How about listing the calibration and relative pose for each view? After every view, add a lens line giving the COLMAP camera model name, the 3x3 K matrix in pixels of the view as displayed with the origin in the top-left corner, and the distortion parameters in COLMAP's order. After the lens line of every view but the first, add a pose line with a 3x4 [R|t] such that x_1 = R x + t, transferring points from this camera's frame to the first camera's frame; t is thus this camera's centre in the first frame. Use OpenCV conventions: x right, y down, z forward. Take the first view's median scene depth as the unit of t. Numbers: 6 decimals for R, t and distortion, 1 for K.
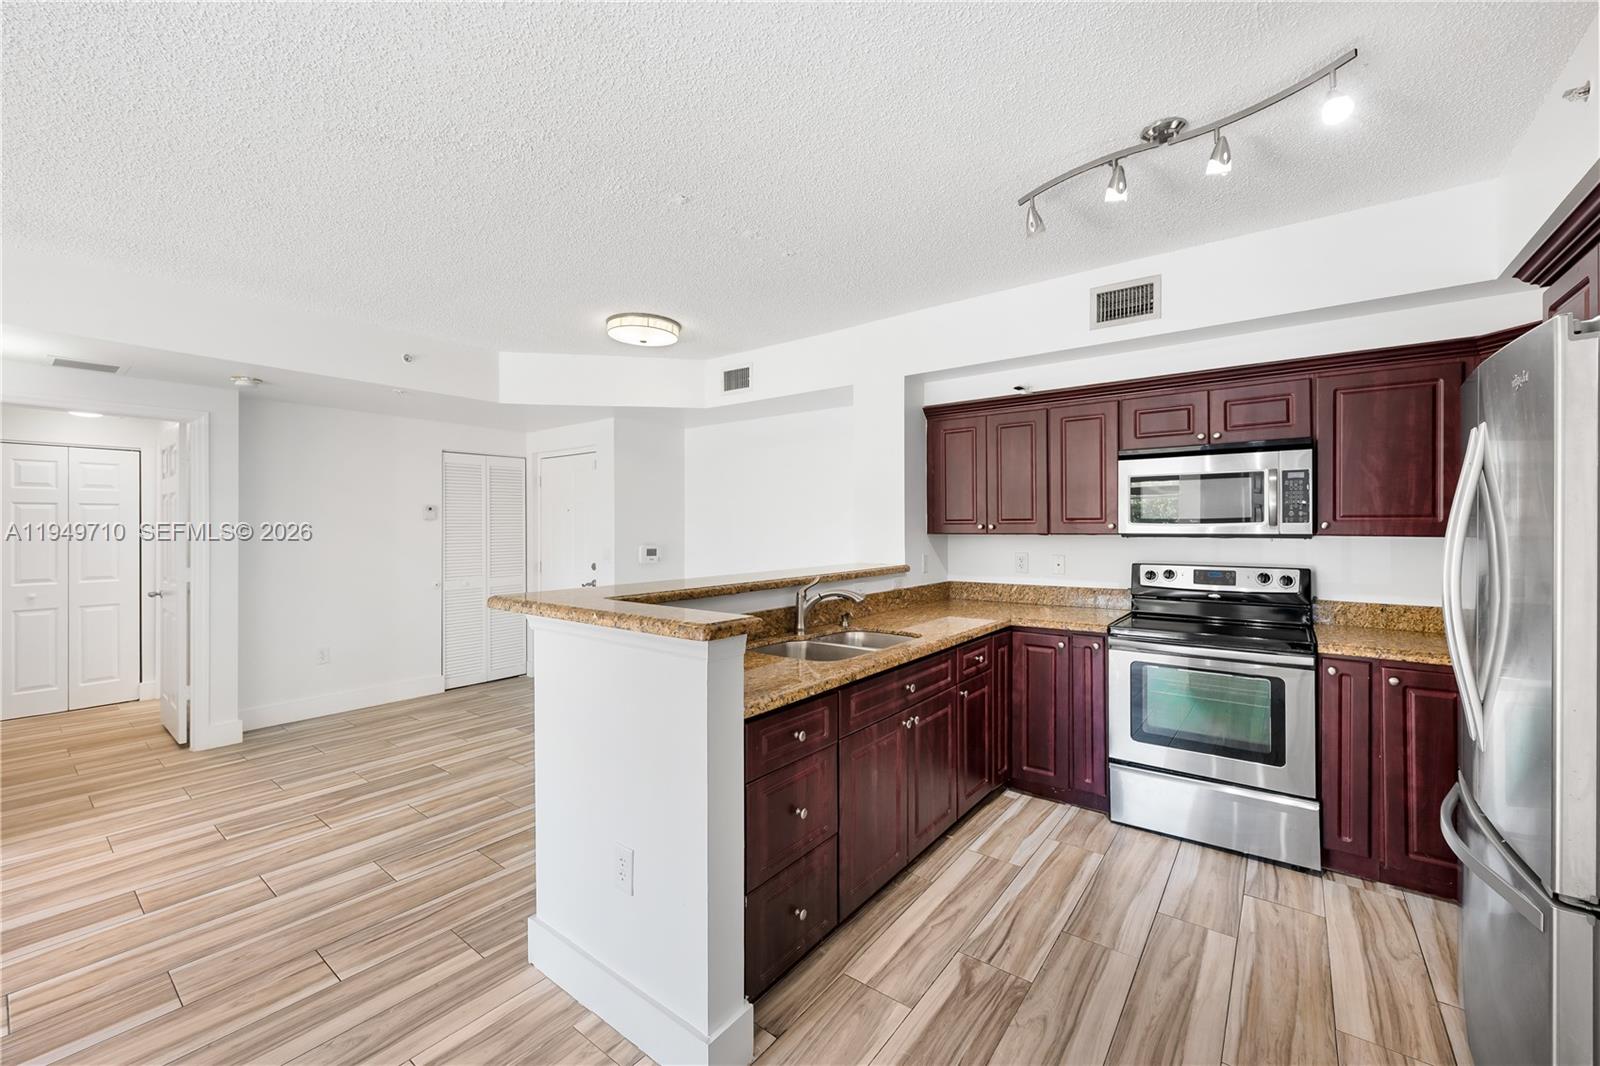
lens RADIAL K [[636.2, 0, 794.3], [0, 636.2, 523.1], [0, 0, 1]] dist [0.001040, -0.000395]
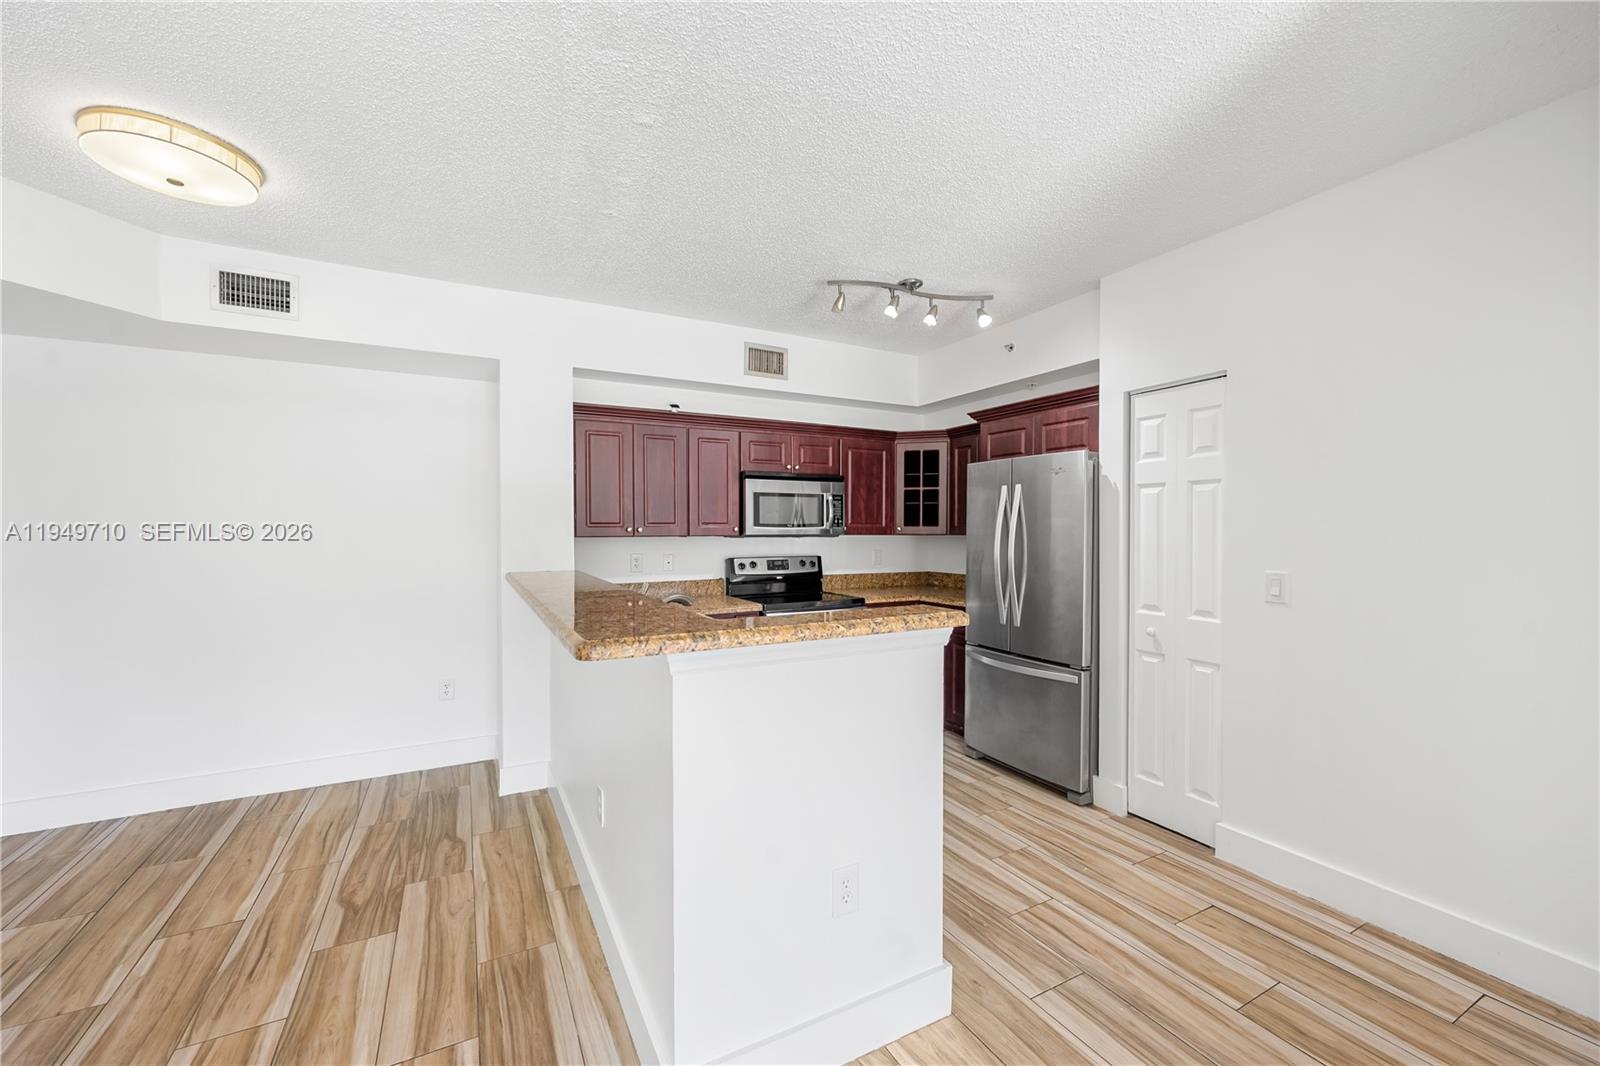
lens RADIAL K [[636.2, 0, 798.0], [0, 636.2, 538.2], [0, 0, 1]] dist [0.001040, -0.000395]
pose [[0.405091, -0.012618, 0.914189, -0.633104], [-0.005843, 0.999849, 0.016390, 0.001581], [-0.914258, -0.011980, 0.404956, 0.374683]]
